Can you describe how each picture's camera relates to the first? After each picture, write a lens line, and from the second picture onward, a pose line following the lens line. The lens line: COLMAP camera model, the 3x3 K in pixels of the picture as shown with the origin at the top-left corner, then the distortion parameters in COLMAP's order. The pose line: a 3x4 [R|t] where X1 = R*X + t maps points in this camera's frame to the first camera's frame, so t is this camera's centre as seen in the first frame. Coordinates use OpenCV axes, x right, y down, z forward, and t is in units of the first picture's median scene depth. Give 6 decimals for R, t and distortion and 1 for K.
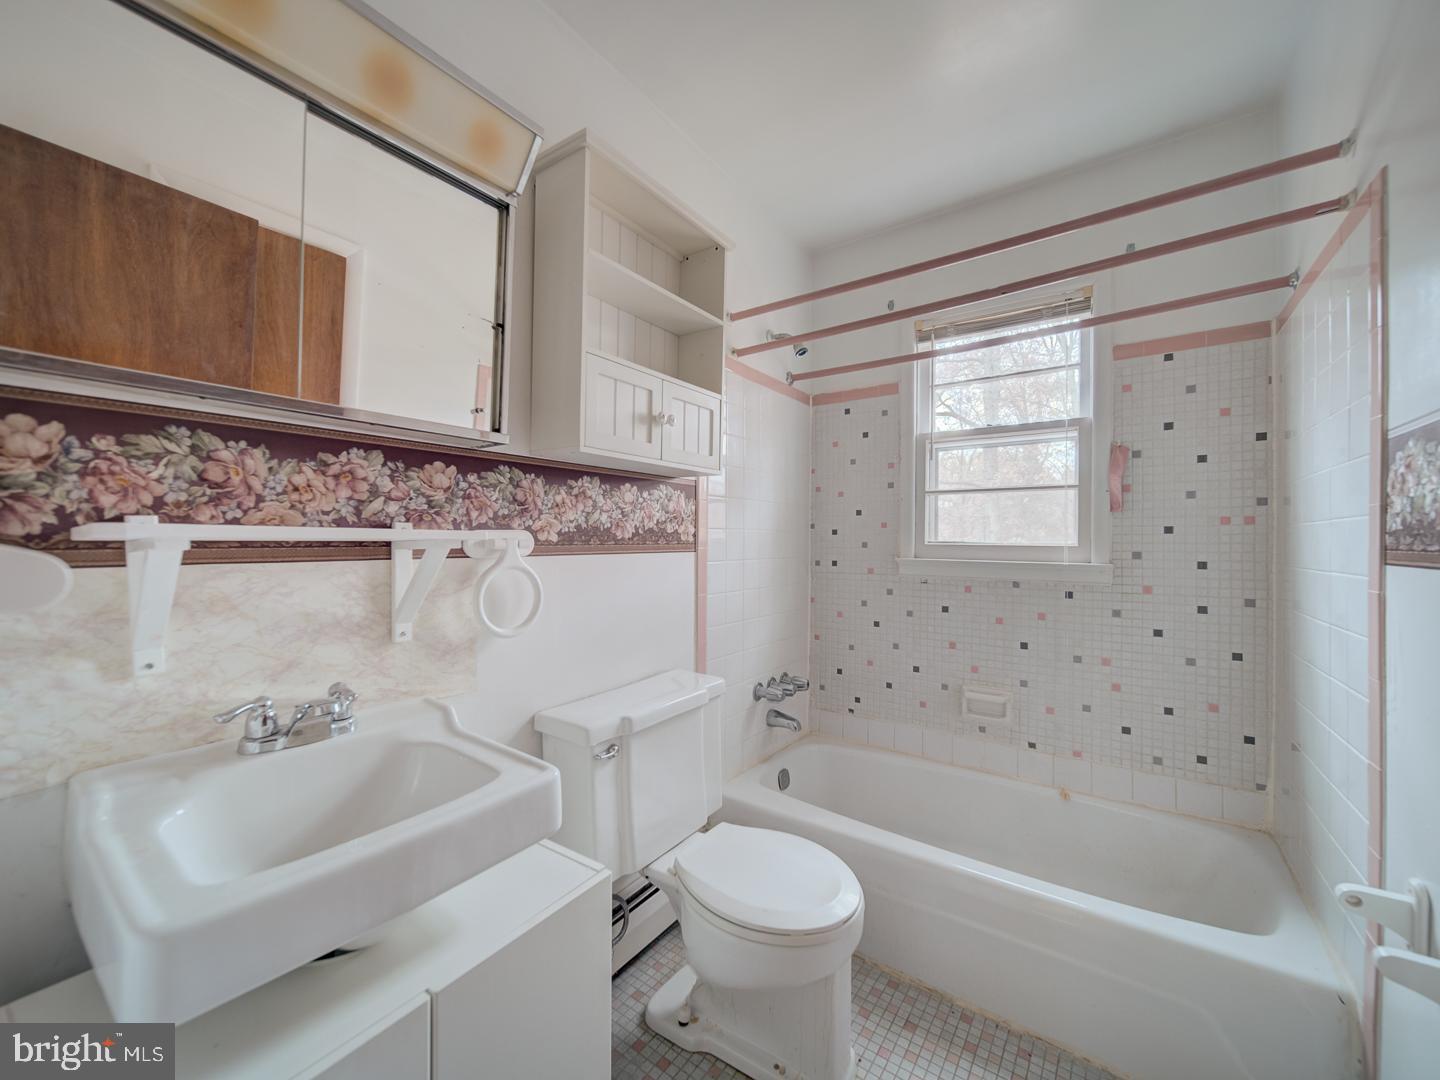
lens RADIAL K [[564.5, 0, 726.8], [0, 564.5, 540.6], [0, 0, 1]] dist [-0.001803, -0.002103]
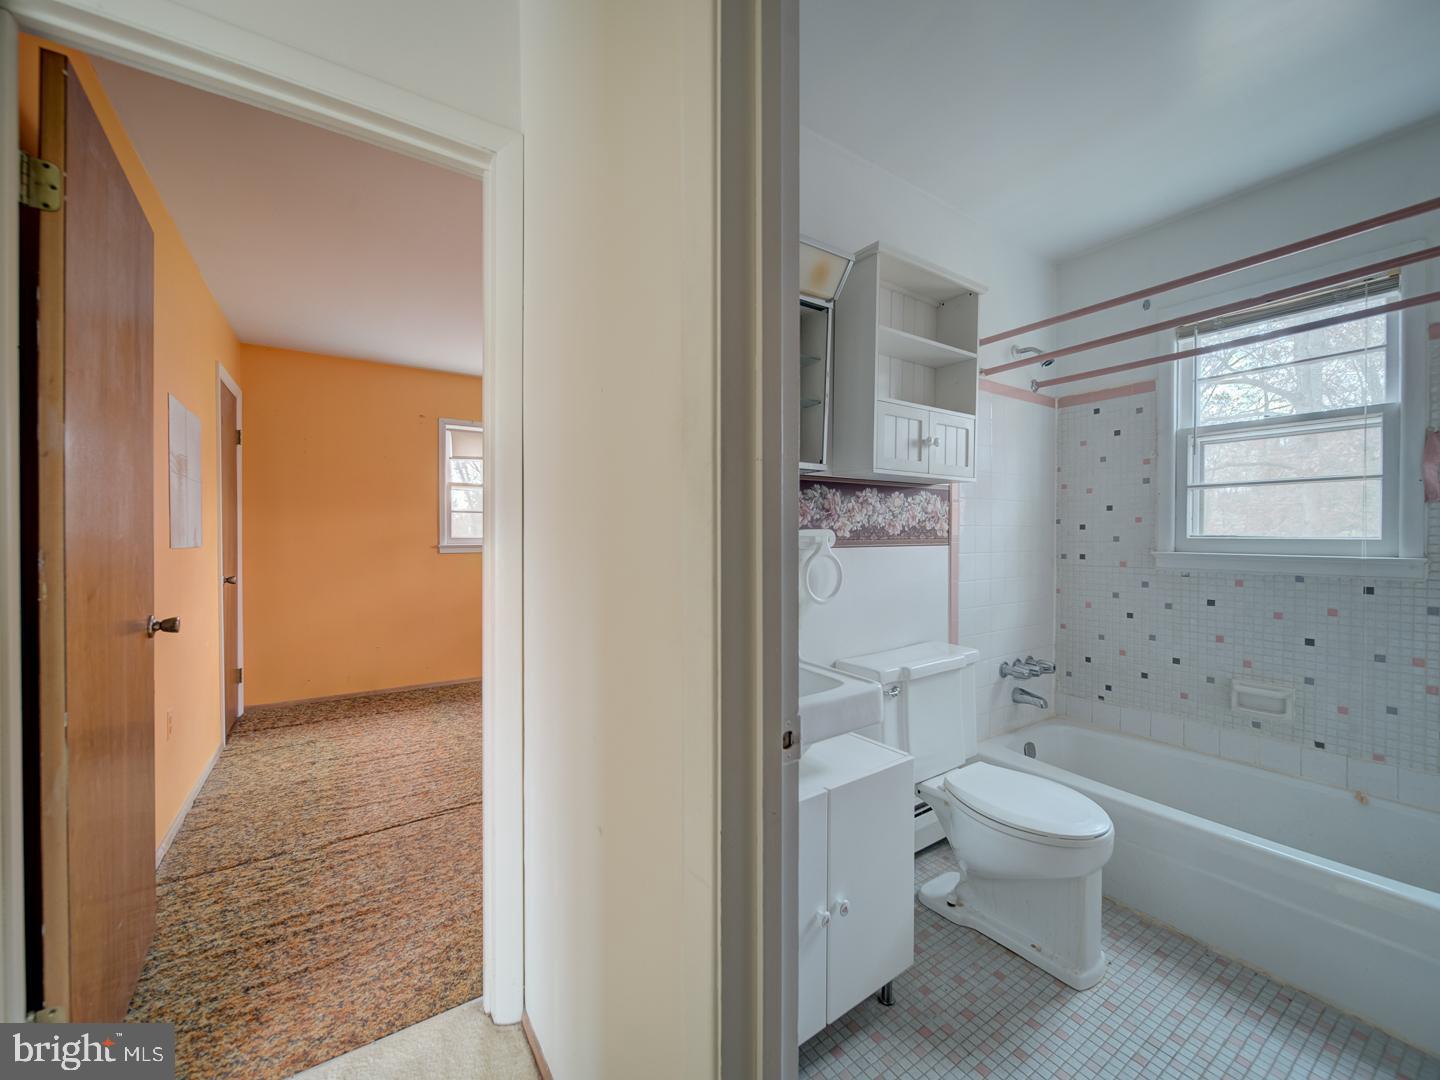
lens RADIAL K [[564.5, 0, 720.1], [0, 564.5, 541.0], [0, 0, 1]] dist [-0.001803, -0.002103]
pose [[0.930283, -0.002312, -0.366834, -0.082685], [0.005434, 0.999957, 0.007478, -0.000988], [0.366801, -0.008950, 0.930256, -0.357635]]
